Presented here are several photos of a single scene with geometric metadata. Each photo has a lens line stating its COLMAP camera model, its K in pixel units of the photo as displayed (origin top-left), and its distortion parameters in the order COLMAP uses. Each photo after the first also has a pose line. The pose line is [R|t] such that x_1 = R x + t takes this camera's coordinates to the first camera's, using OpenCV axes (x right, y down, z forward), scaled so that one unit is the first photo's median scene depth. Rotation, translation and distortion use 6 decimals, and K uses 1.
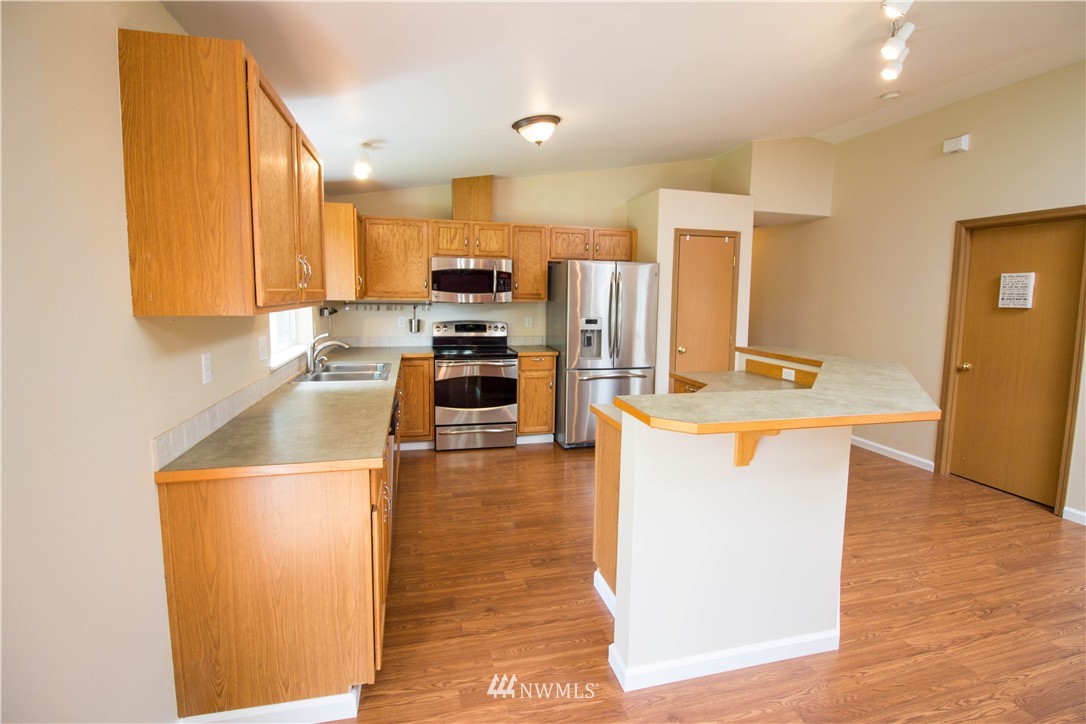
lens RADIAL K [[513.5, 0, 539.0], [0, 513.5, 340.8], [0, 0, 1]] dist [-0.003705, -0.007956]
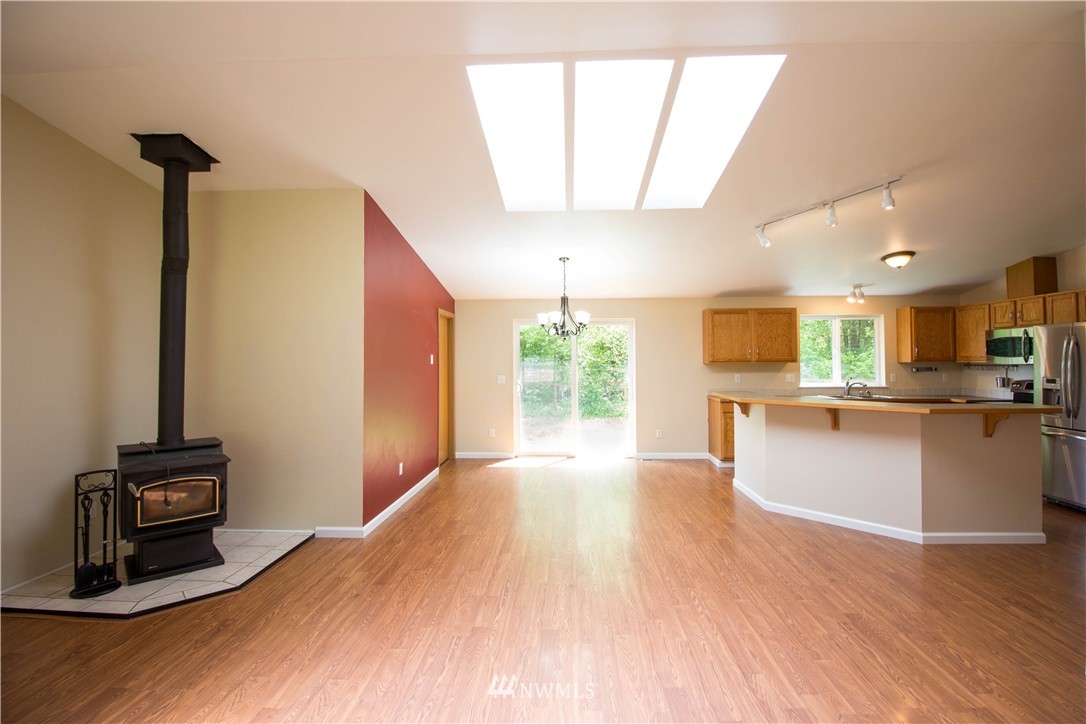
lens RADIAL K [[513.5, 0, 544.2], [0, 513.5, 352.3], [0, 0, 1]] dist [-0.003705, -0.007956]
pose [[-0.301743, -0.025702, -0.953043, 2.164890], [-0.080531, 0.996751, -0.001384, -0.019268], [0.949982, 0.076332, -0.302833, 0.484713]]
